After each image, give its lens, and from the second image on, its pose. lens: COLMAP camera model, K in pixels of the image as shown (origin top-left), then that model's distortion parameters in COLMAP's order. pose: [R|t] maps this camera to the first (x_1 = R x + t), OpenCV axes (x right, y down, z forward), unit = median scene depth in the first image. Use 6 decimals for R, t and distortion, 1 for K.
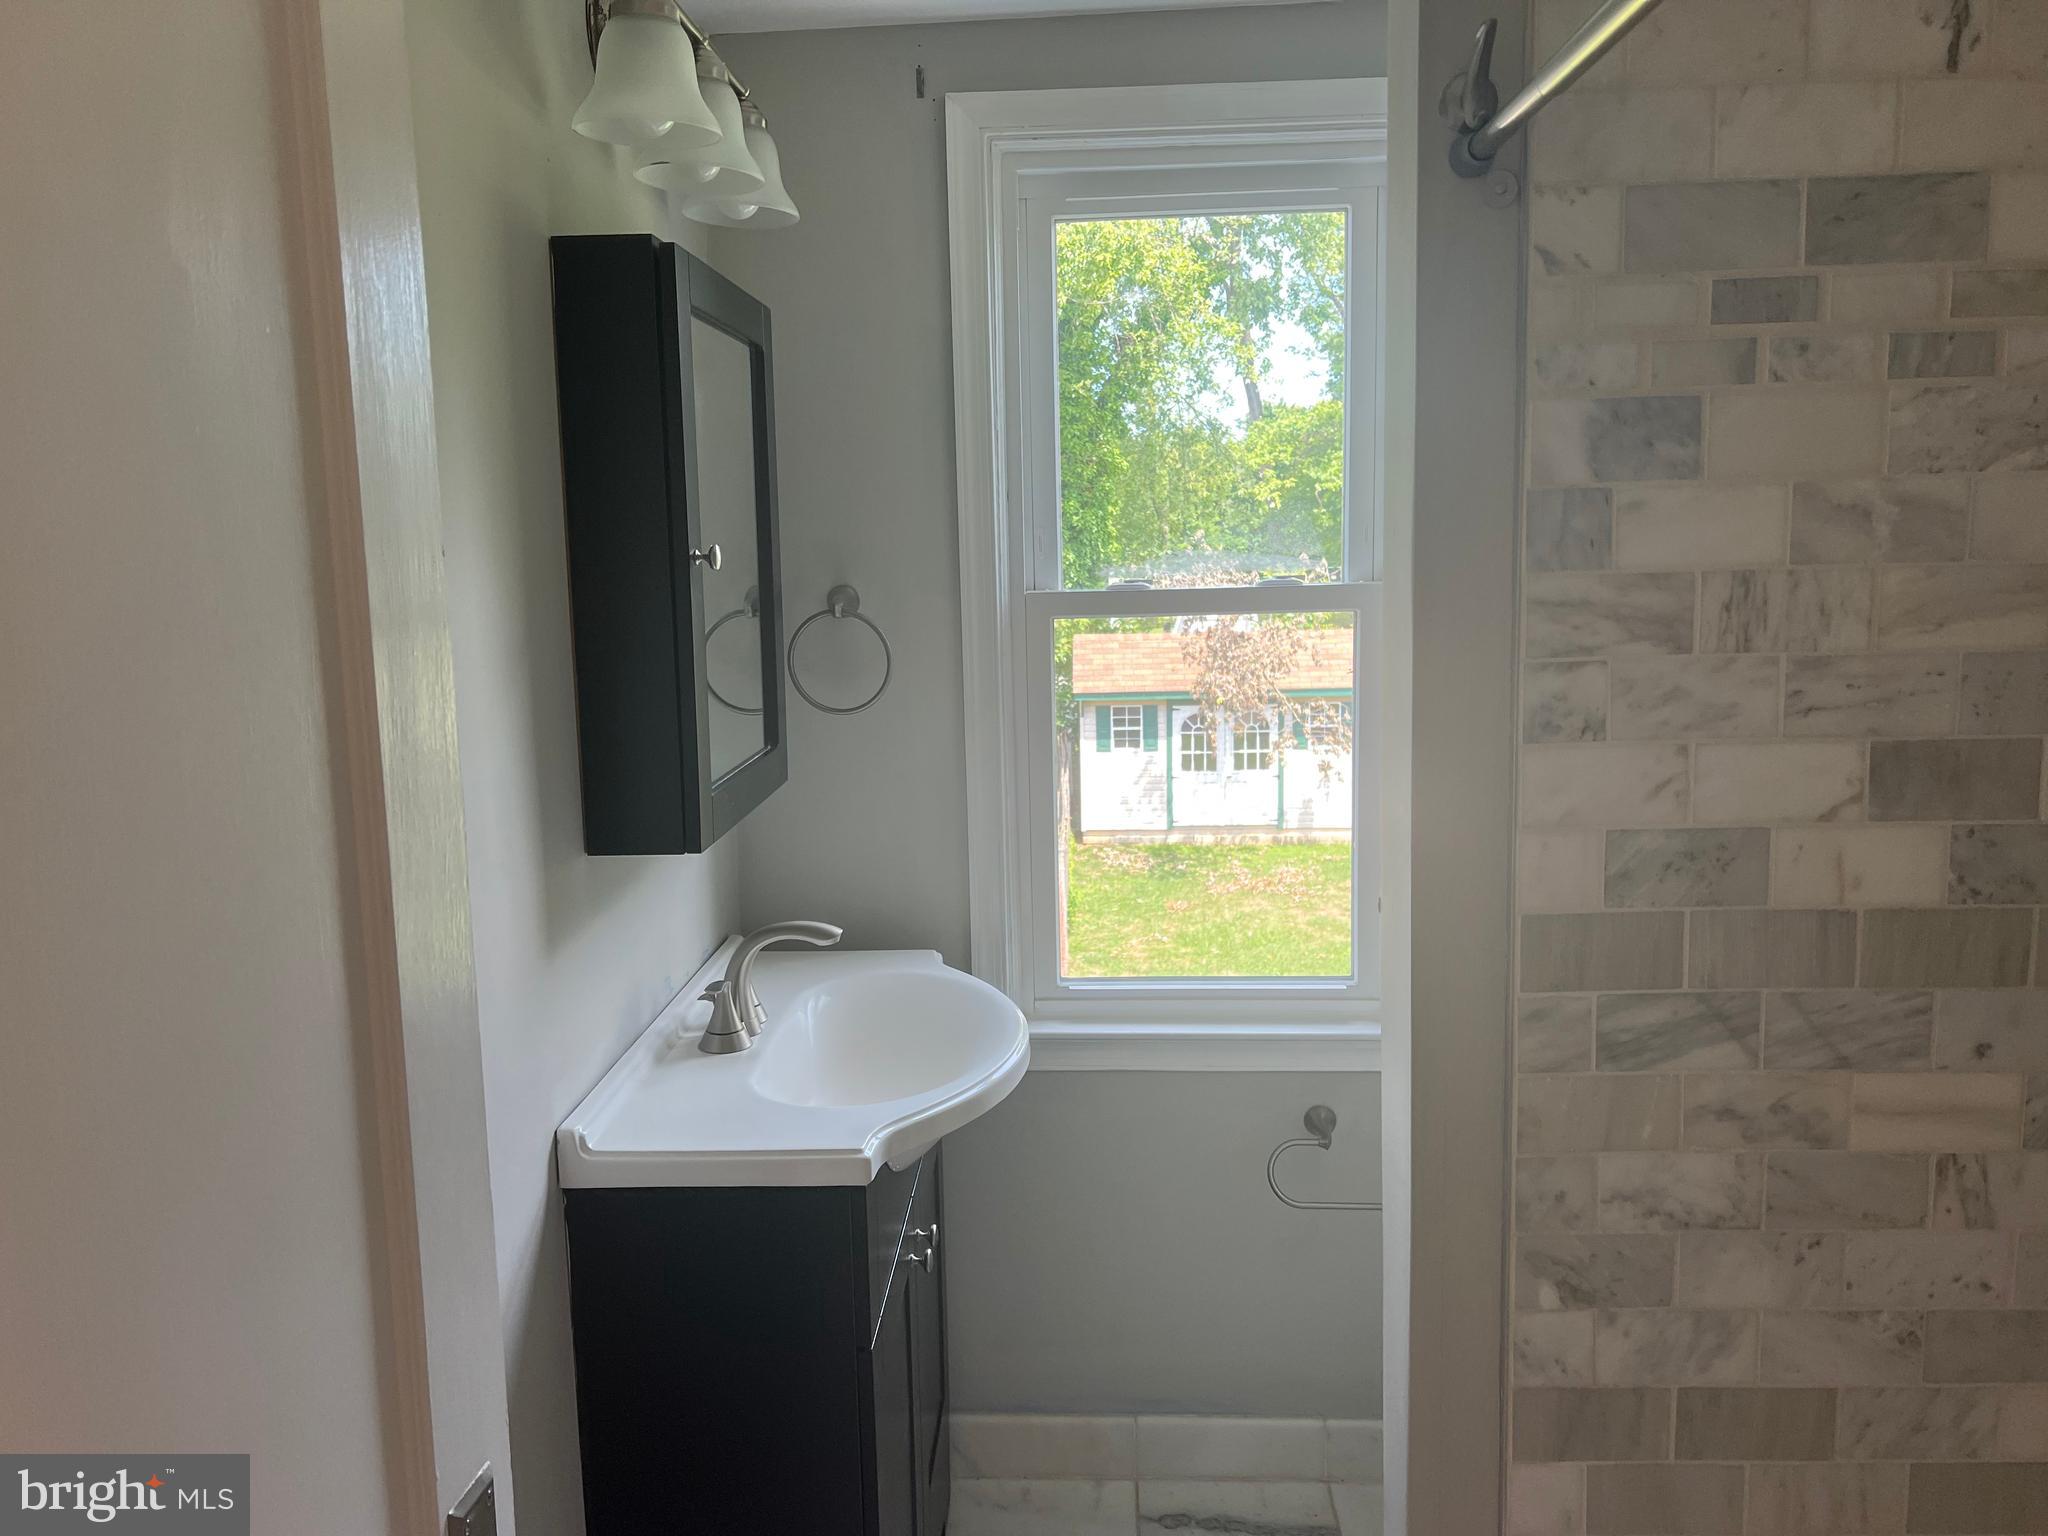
lens RADIAL K [[1543.1, 0, 1017.3], [0, 1543.1, 759.6], [0, 0, 1]] dist [0.069563, -0.084277]
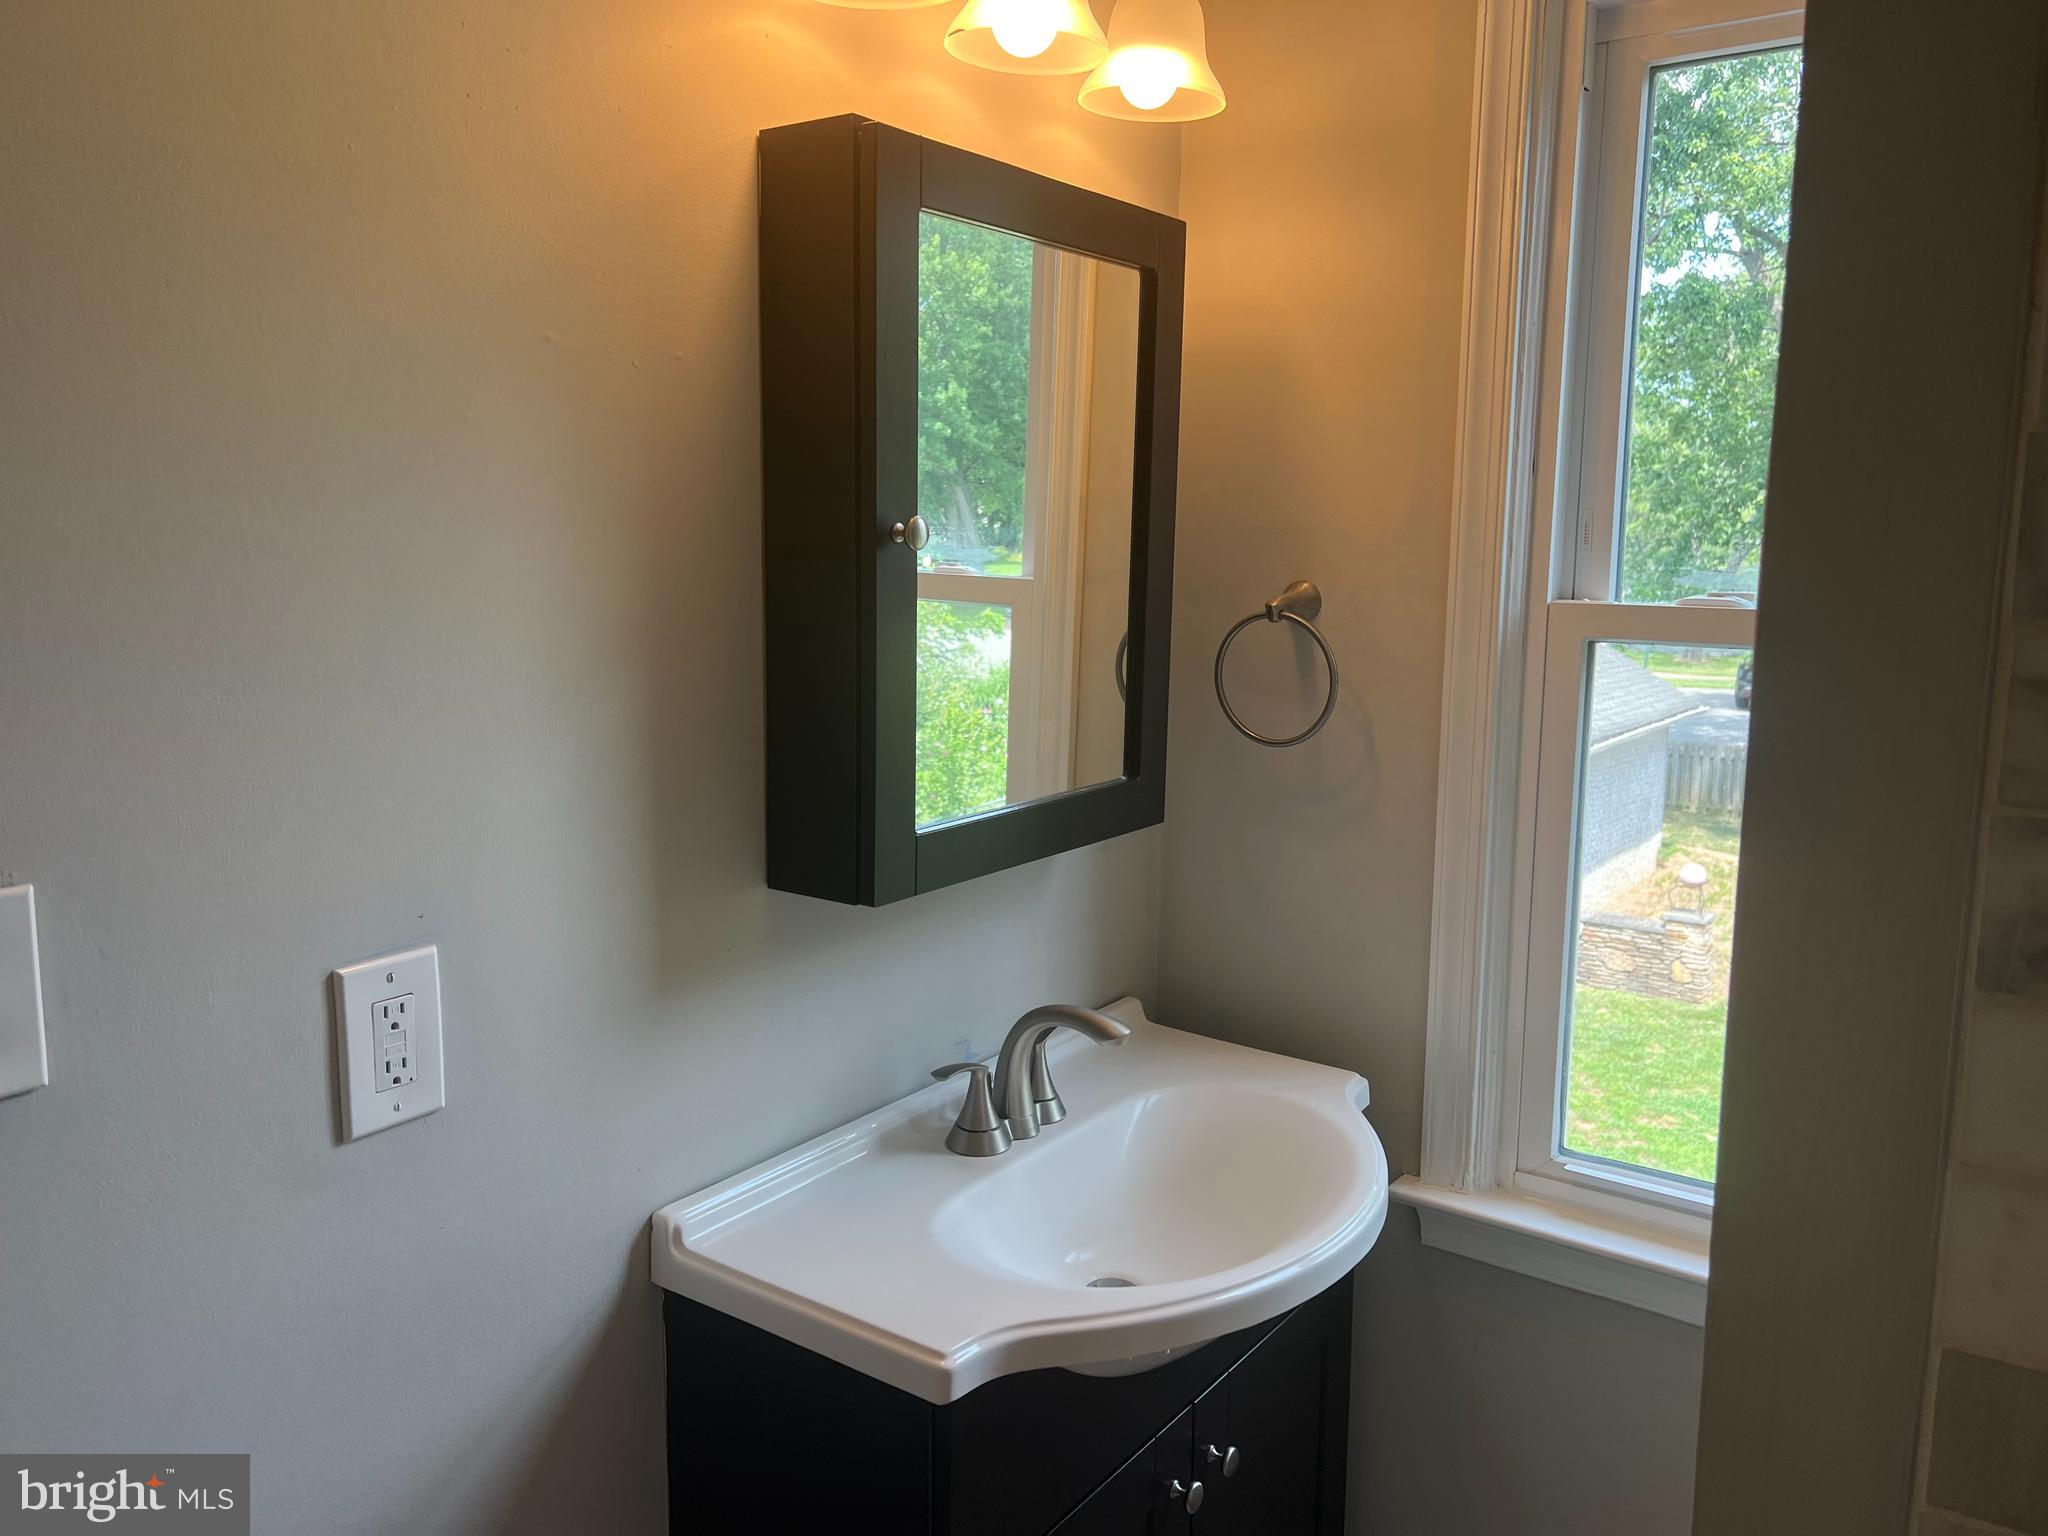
lens RADIAL K [[1543.1, 0, 1026.5], [0, 1543.1, 769.3], [0, 0, 1]] dist [0.069563, -0.084277]
pose [[0.832650, 0.115540, -0.541613, 0.259149], [-0.108447, 0.993077, 0.045128, -0.050817], [0.543078, 0.021161, 0.839416, 0.353363]]
